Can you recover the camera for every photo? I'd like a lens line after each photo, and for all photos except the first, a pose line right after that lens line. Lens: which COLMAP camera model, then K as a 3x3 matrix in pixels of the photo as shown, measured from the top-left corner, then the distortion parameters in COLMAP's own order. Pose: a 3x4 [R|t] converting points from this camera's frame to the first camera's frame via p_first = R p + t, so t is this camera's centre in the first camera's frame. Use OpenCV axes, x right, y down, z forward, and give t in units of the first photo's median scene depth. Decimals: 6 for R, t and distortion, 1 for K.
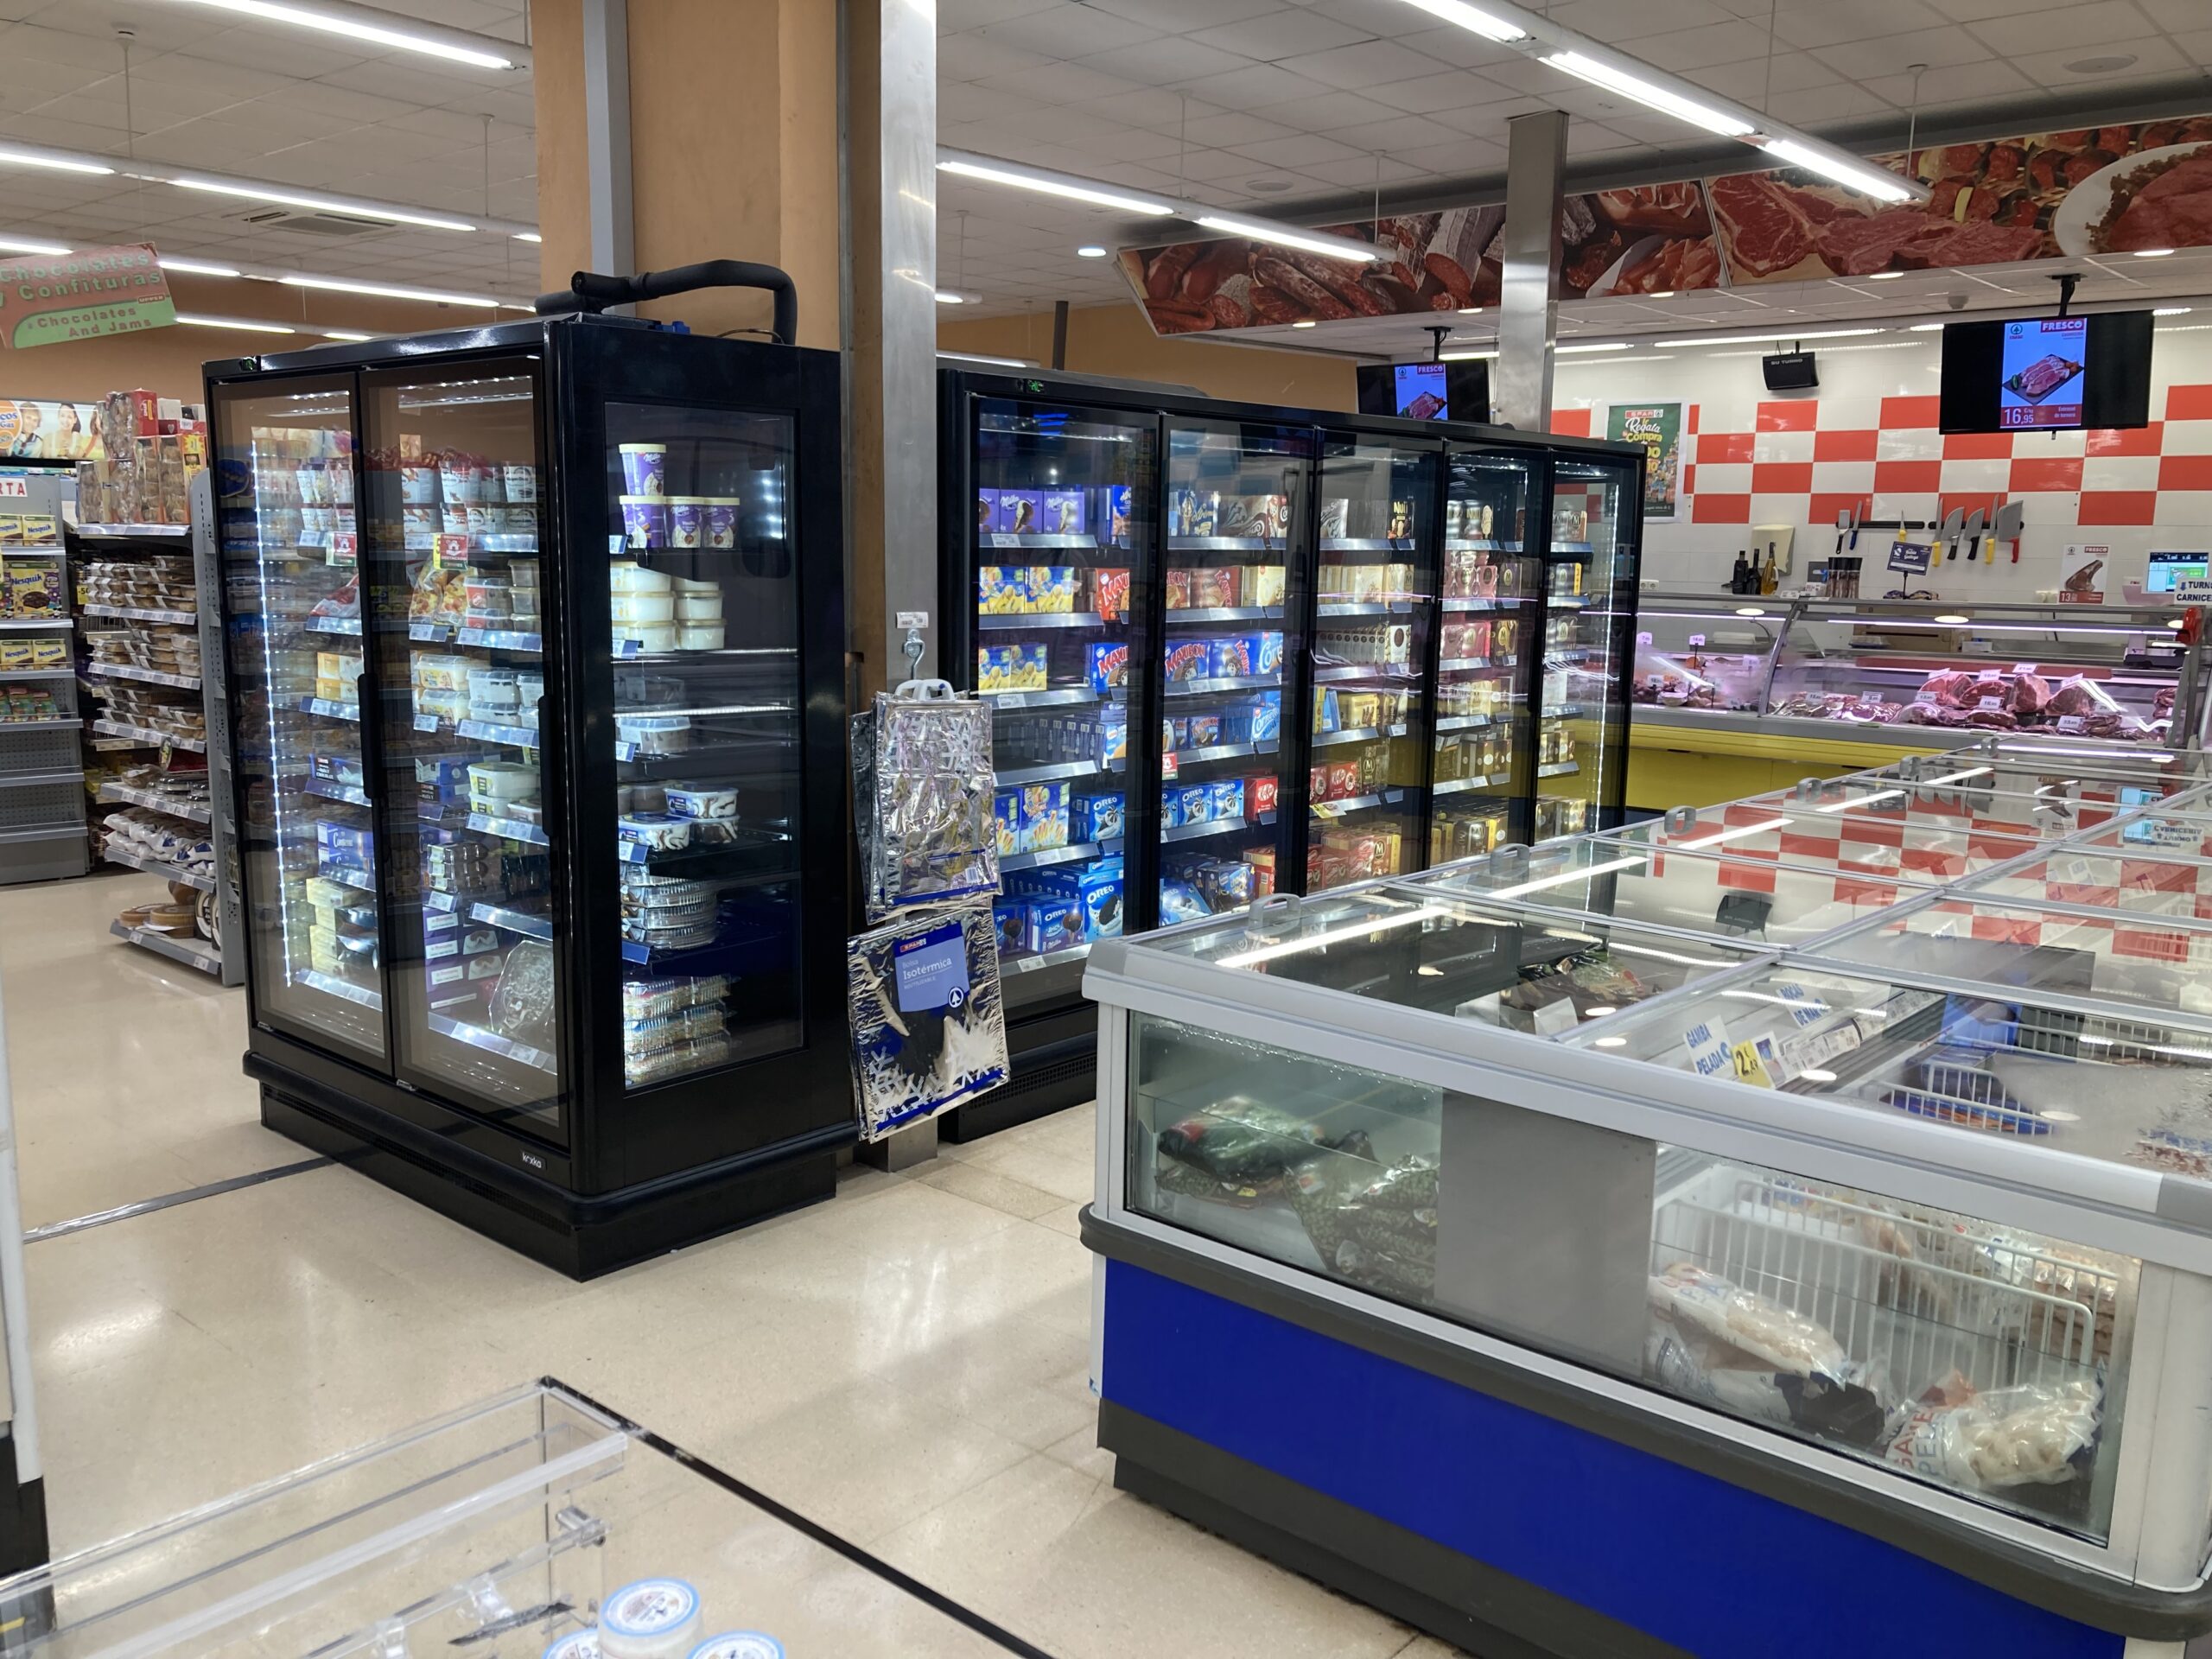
lens RADIAL K [[1826.9, 0, 1106.0], [0, 1826.9, 829.5], [0, 0, 1]] dist [0.038944, -0.049263]
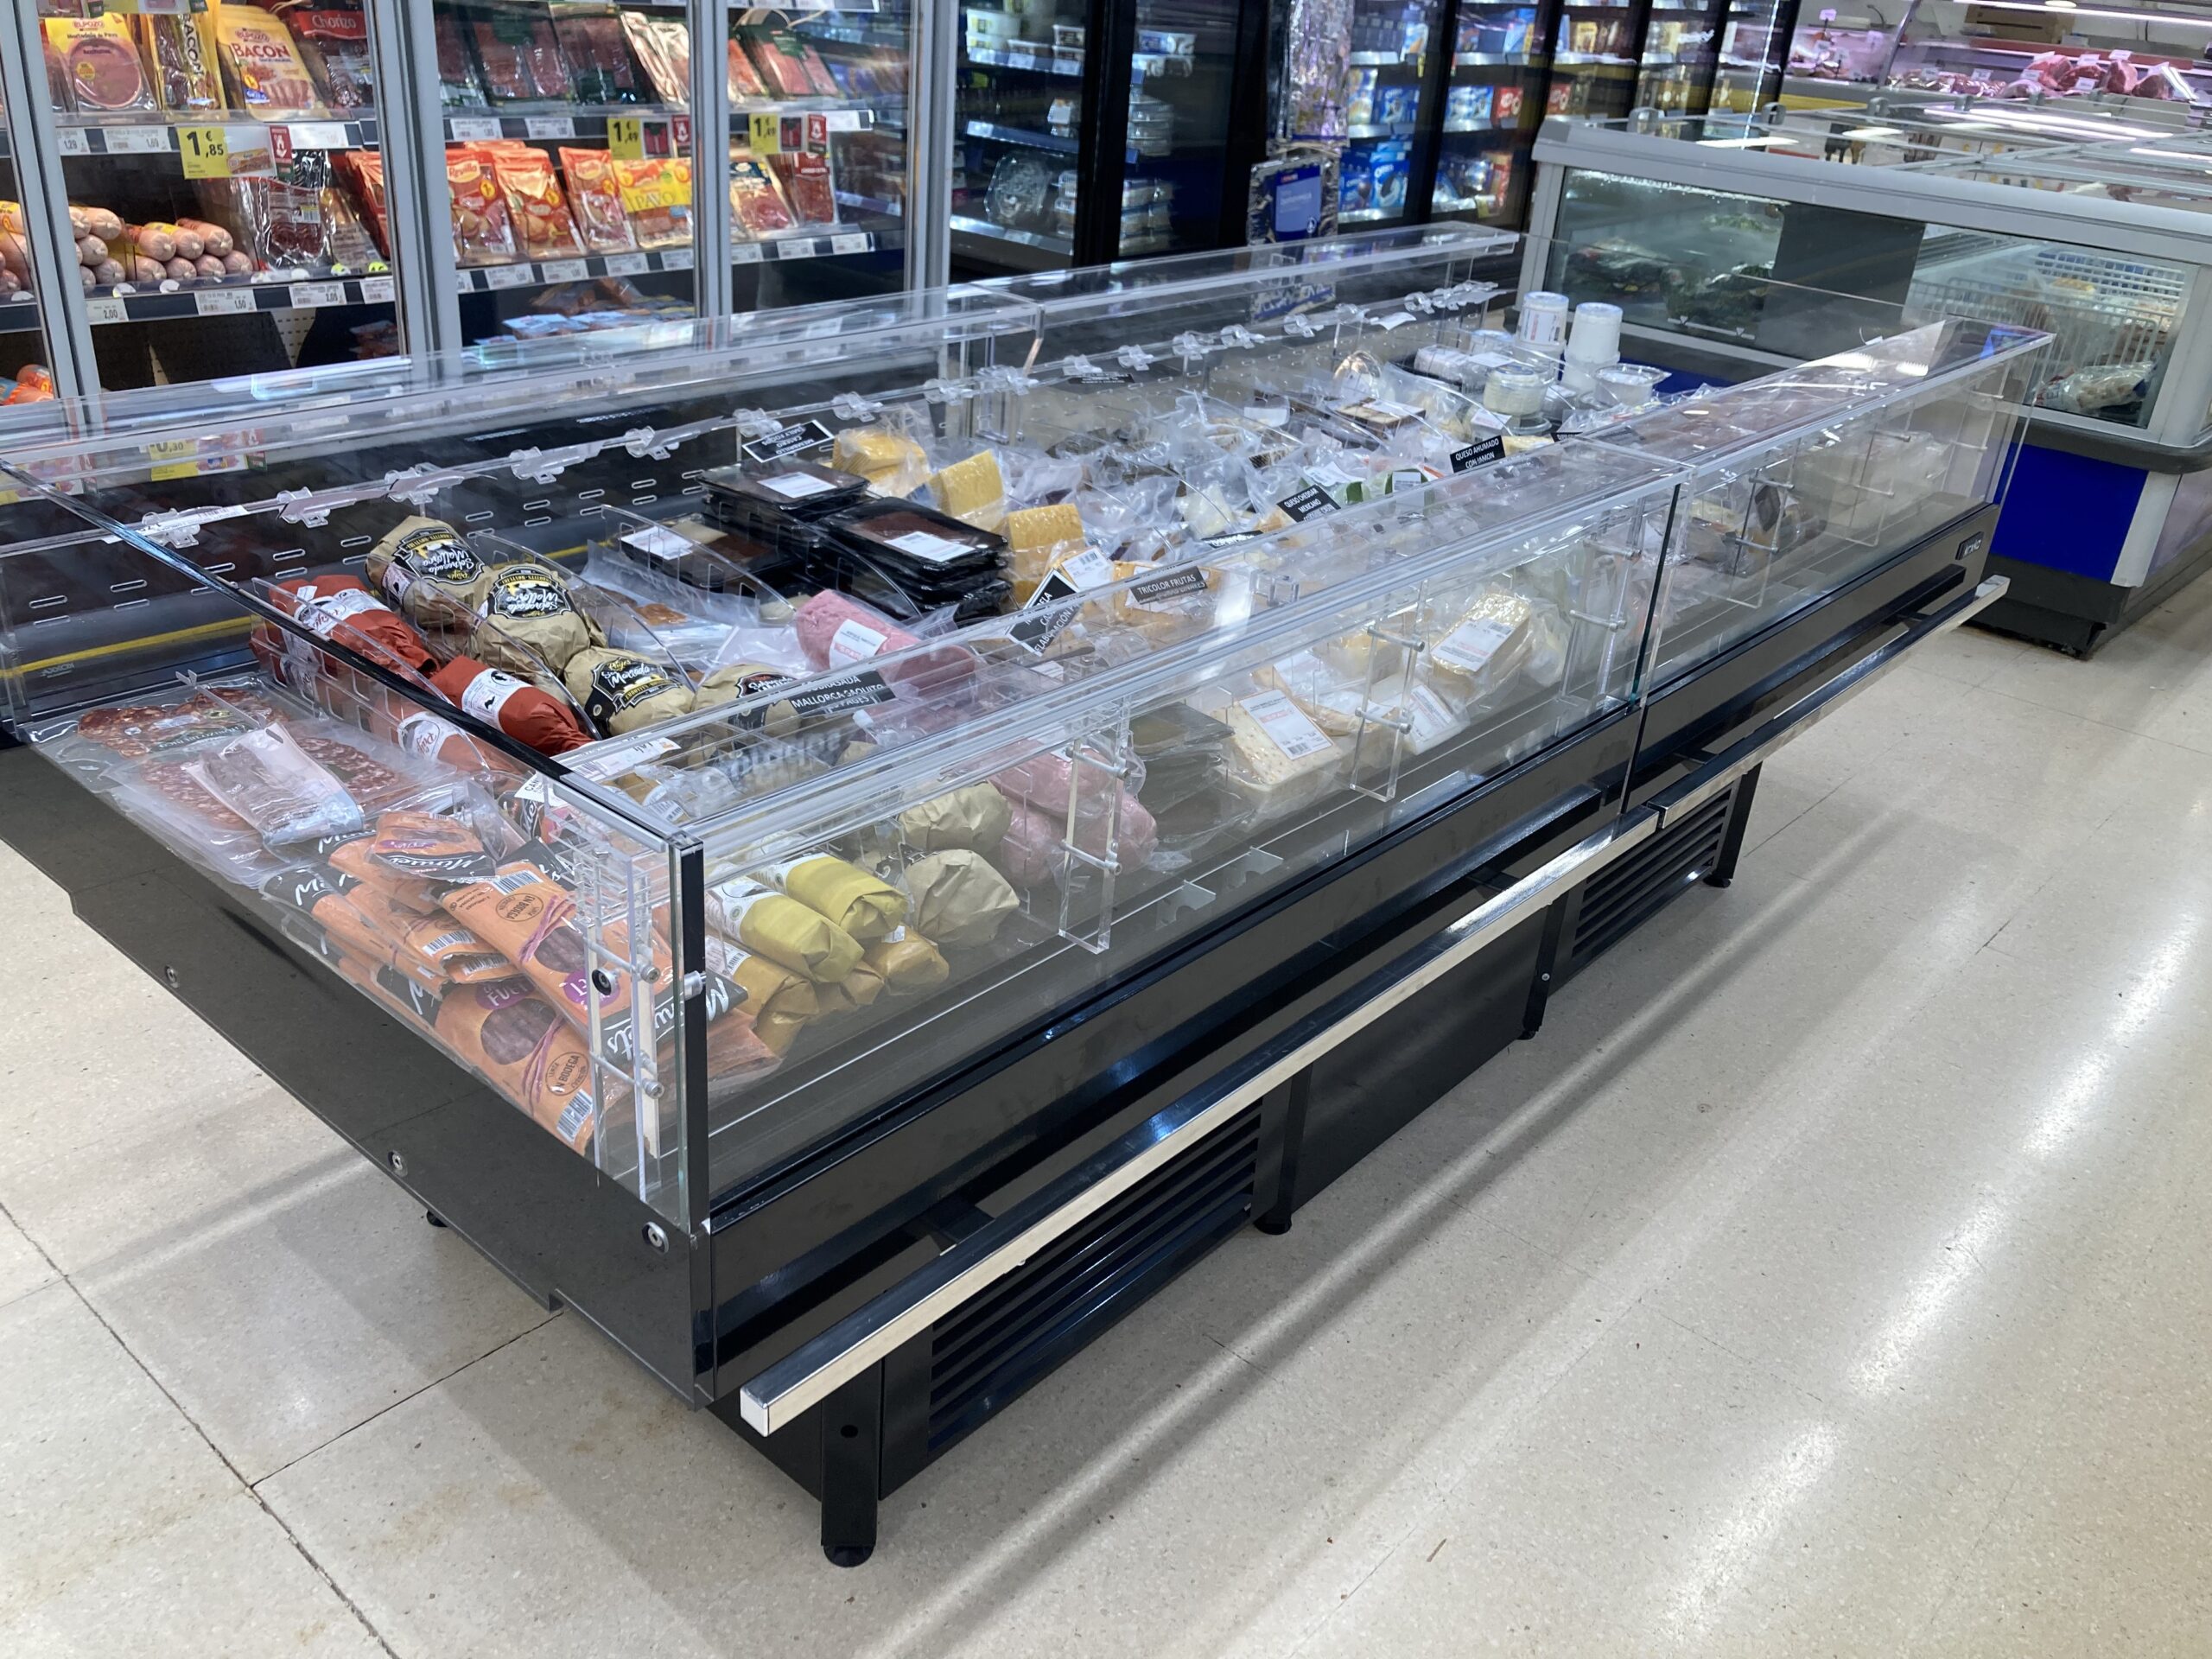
lens RADIAL K [[1826.9, 0, 1106.0], [0, 1826.9, 829.5], [0, 0, 1]] dist [0.038944, -0.049263]
pose [[0.998236, 0.052106, 0.028475, -0.191643], [-0.058256, 0.952234, 0.299761, 0.092602], [-0.011496, -0.300890, 0.953589, -0.316304]]
